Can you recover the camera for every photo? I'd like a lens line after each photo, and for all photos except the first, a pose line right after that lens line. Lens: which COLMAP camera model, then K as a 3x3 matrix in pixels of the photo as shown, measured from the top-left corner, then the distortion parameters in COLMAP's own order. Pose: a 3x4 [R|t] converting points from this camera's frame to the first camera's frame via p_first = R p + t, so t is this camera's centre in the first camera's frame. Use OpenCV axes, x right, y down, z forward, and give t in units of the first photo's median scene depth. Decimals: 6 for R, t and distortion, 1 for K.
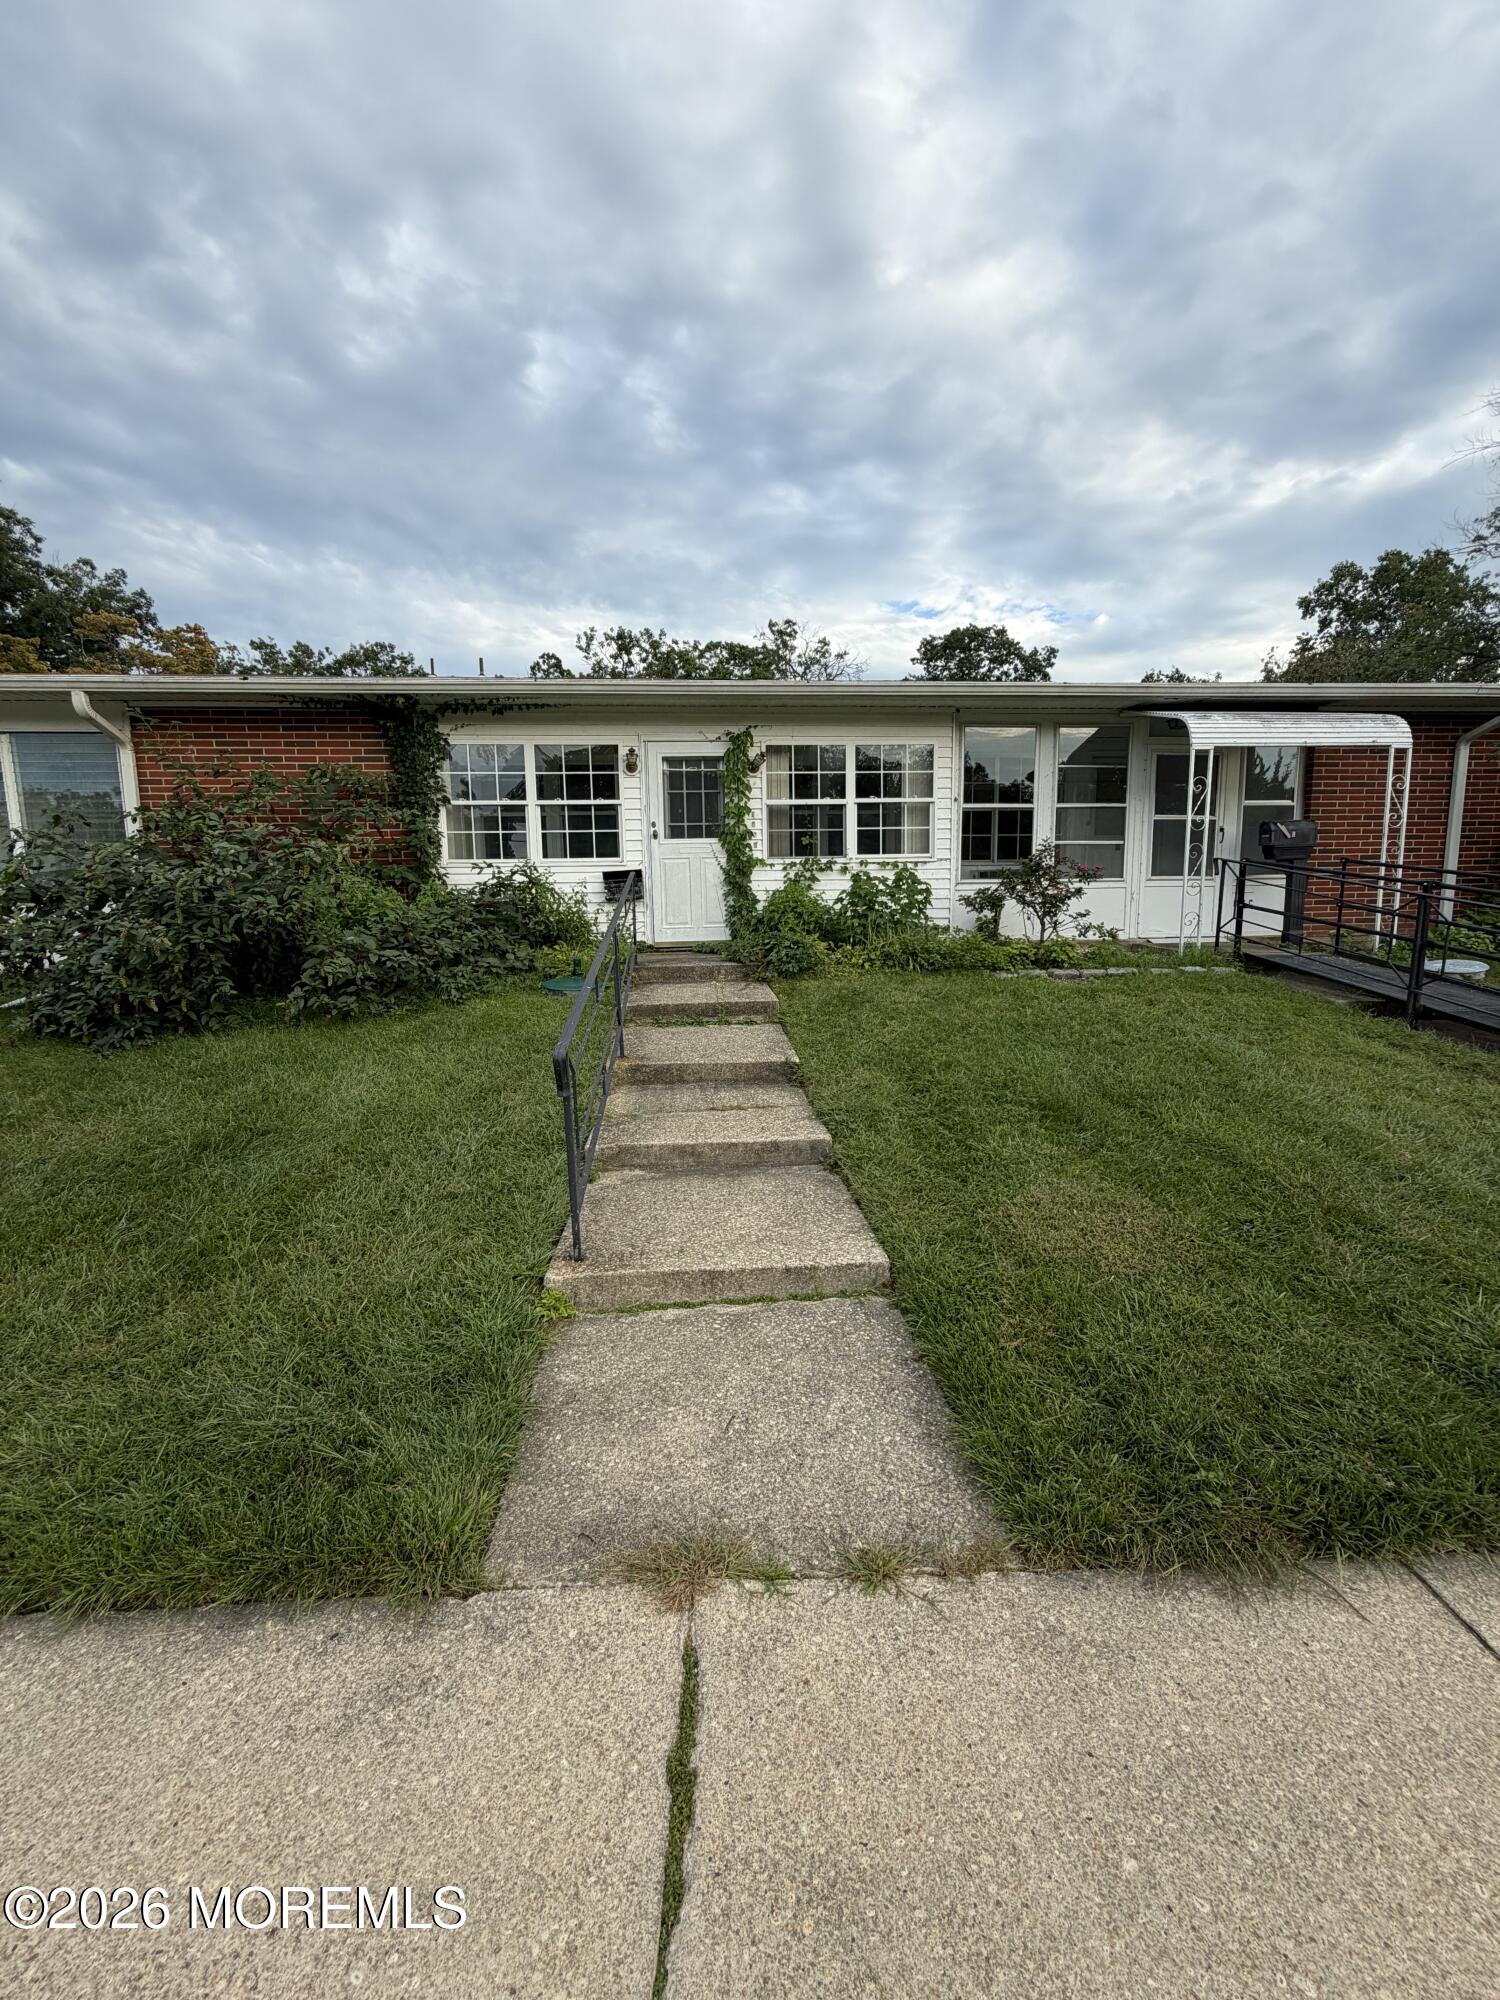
lens RADIAL K [[801.3, 0, 747.7], [0, 801.3, 998.7], [0, 0, 1]] dist [0.000492, 0.000105]
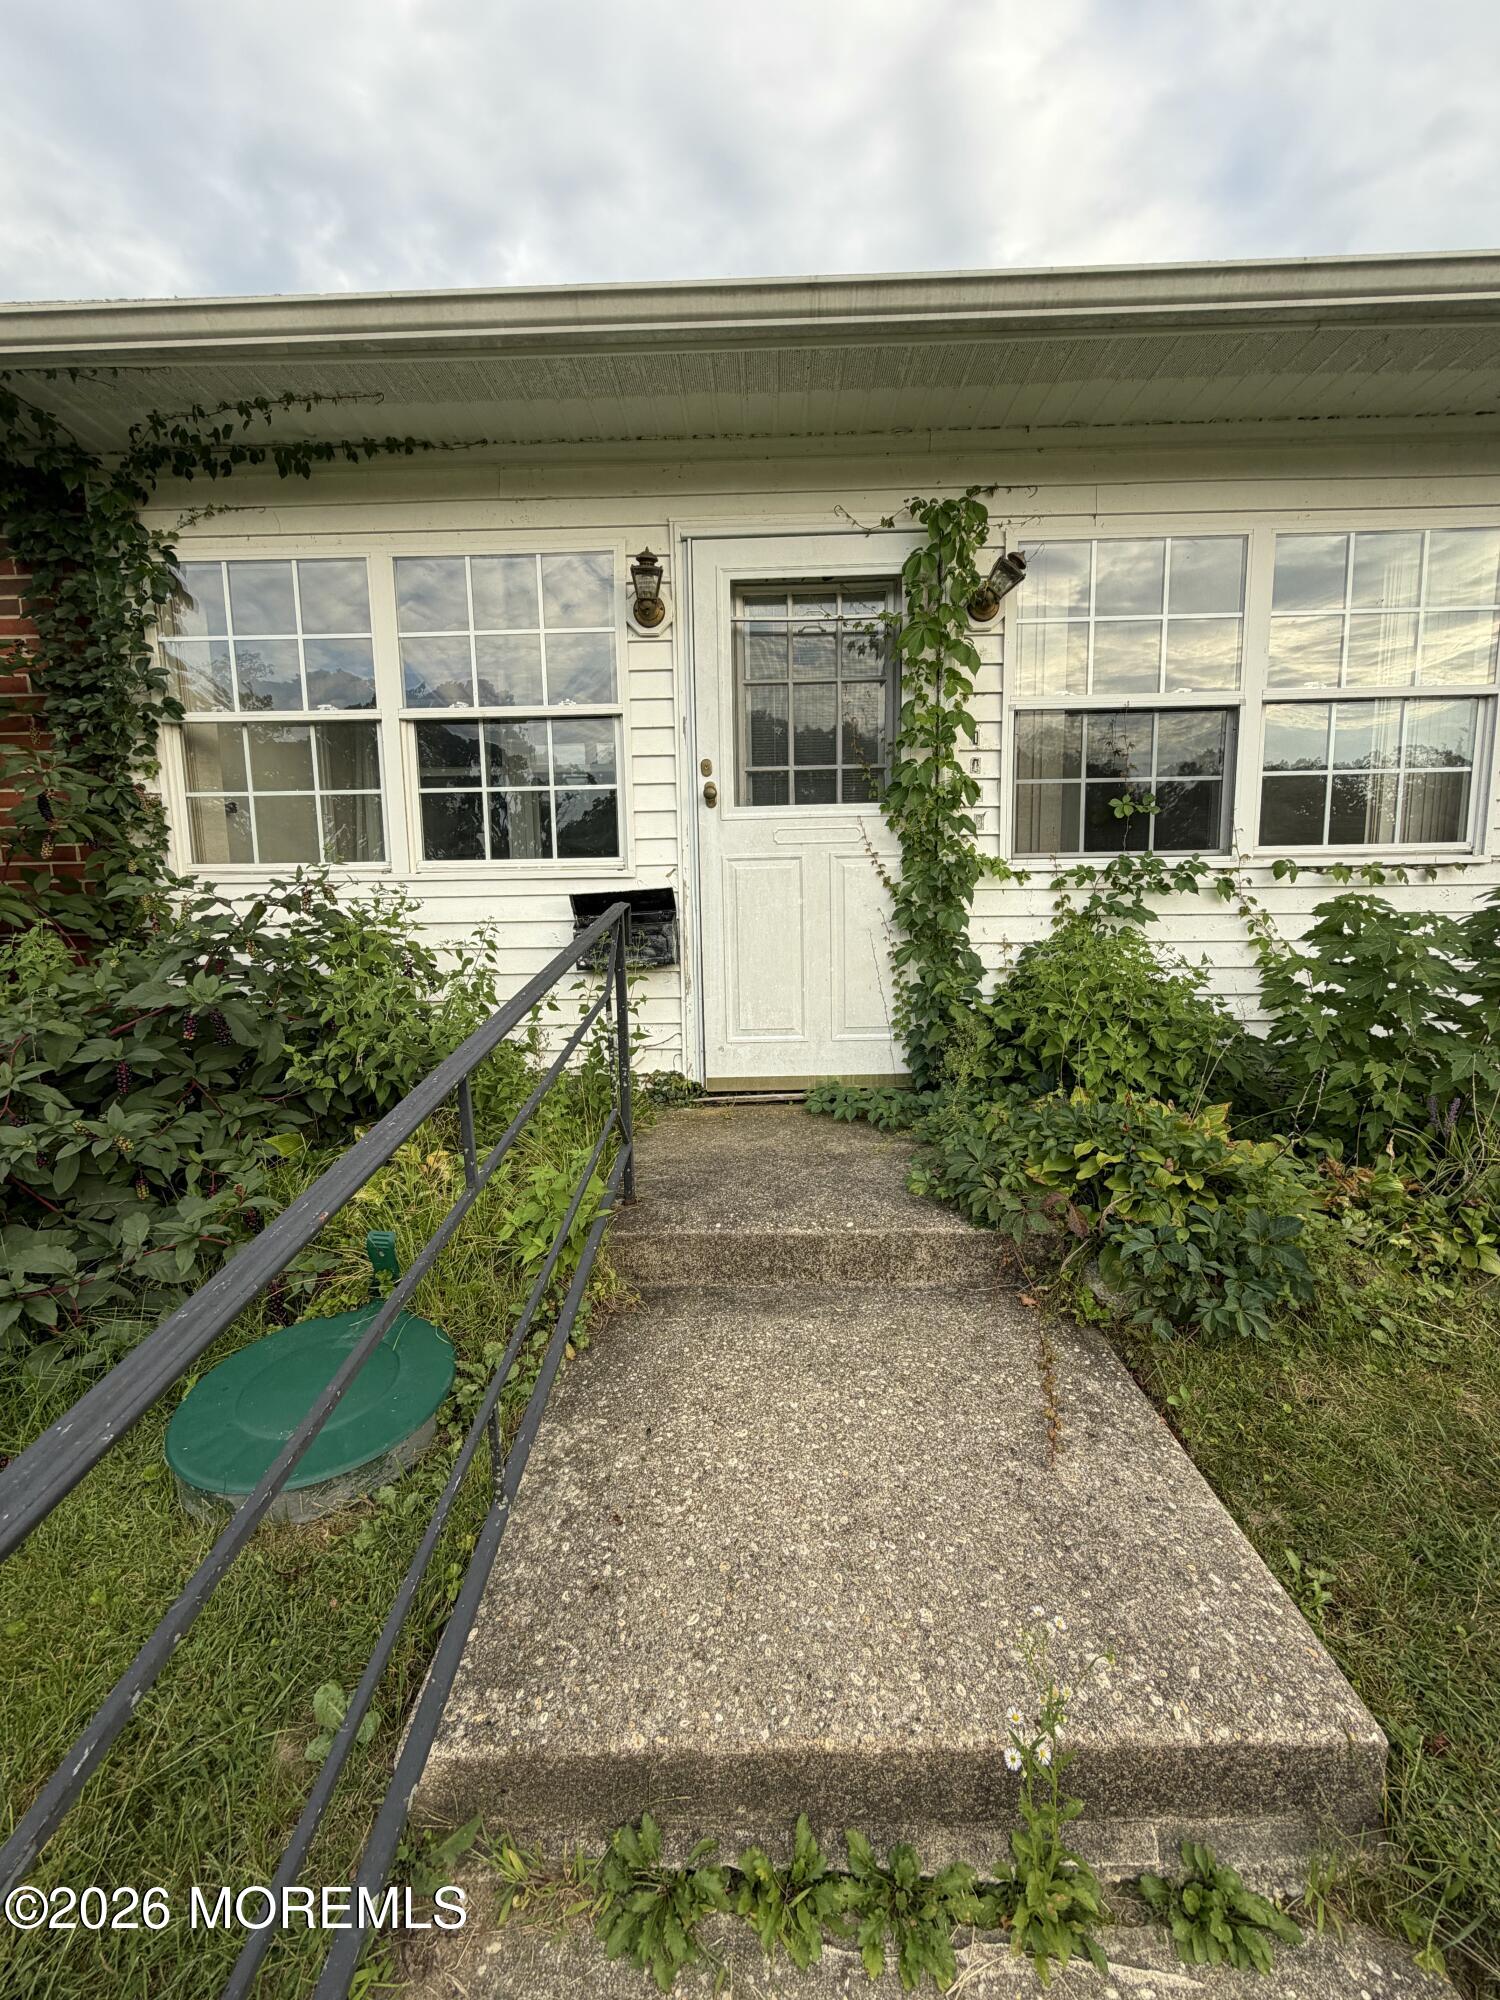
lens RADIAL K [[806.9, 0, 752.3], [0, 806.9, 988.2], [0, 0, 1]] dist [0.000345, 0.000044]
pose [[0.993211, 0.014527, -0.115414, -0.050888], [-0.016354, 0.999755, -0.014901, -0.108410], [0.115169, 0.016687, 0.993206, 0.624323]]
